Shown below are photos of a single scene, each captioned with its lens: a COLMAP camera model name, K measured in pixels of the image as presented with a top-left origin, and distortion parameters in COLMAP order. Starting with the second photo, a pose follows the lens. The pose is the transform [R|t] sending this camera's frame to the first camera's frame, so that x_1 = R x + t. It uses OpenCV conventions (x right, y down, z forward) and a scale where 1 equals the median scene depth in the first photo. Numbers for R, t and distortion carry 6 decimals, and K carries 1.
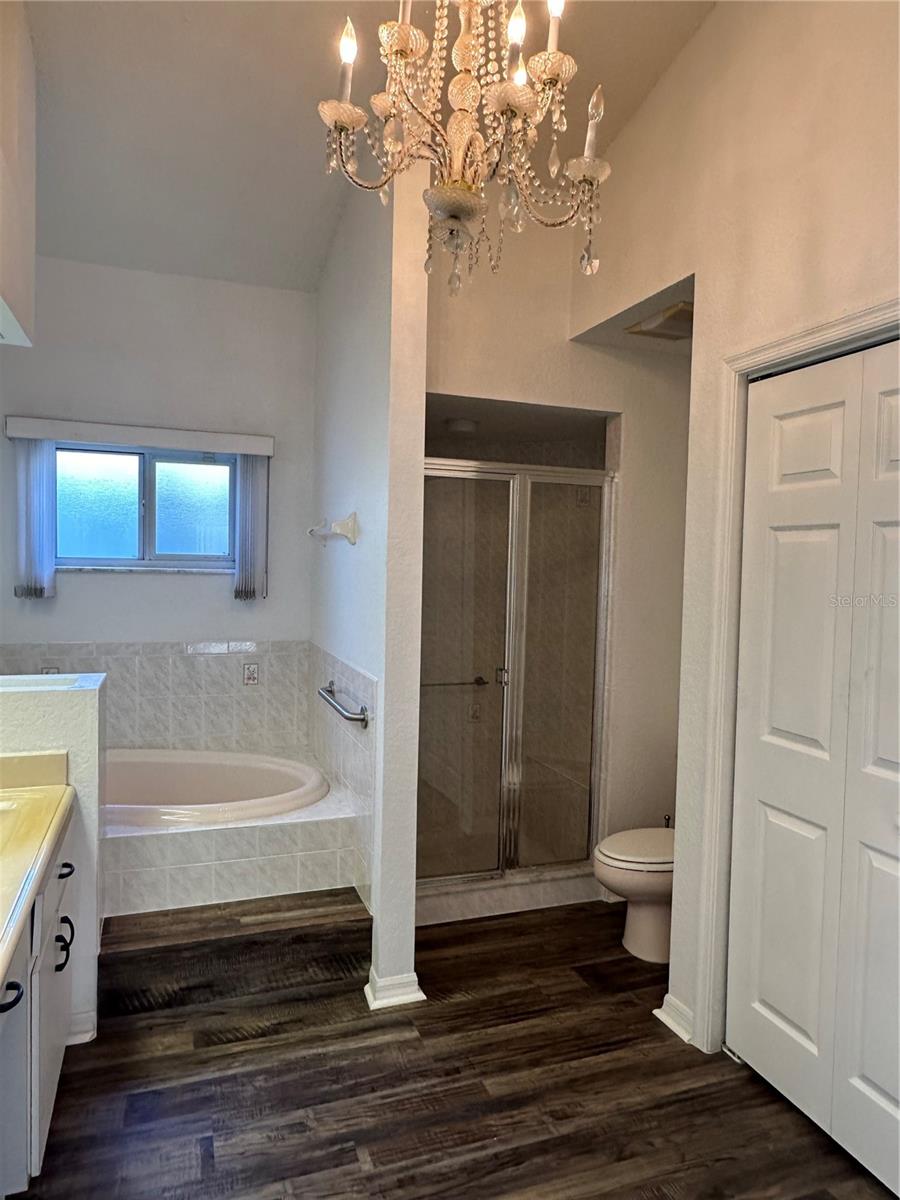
lens RADIAL K [[768.3, 0, 450.0], [0, 768.3, 600.0], [0, 0, 1]] dist [-0.000841, 0.001242]
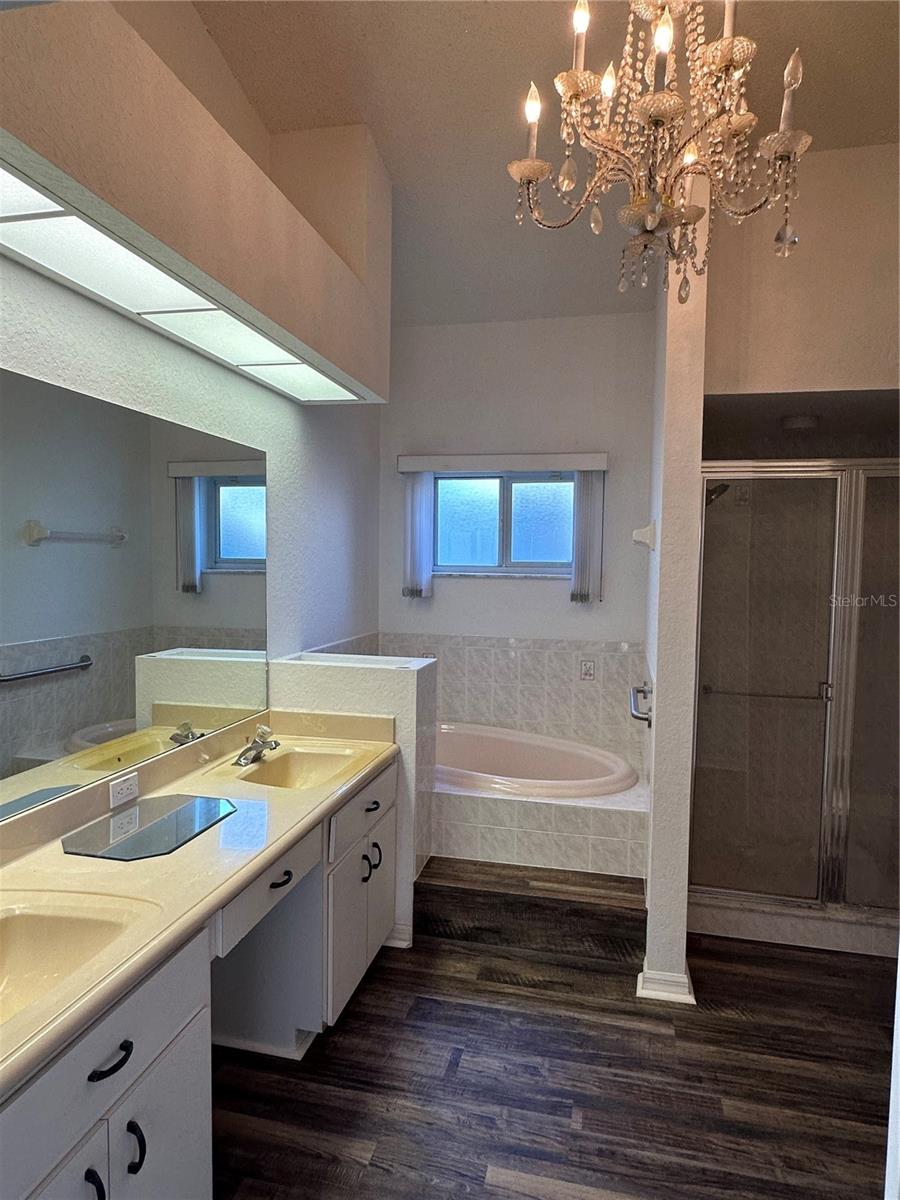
lens RADIAL K [[732.2, 0, 449.1], [0, 732.2, 606.3], [0, 0, 1]] dist [0.001285, 0.003507]
pose [[0.838343, 0.022847, -0.544664, 0.213299], [-0.021657, 0.999728, 0.008601, 0.000298], [0.544713, 0.004585, 0.838610, 0.023605]]
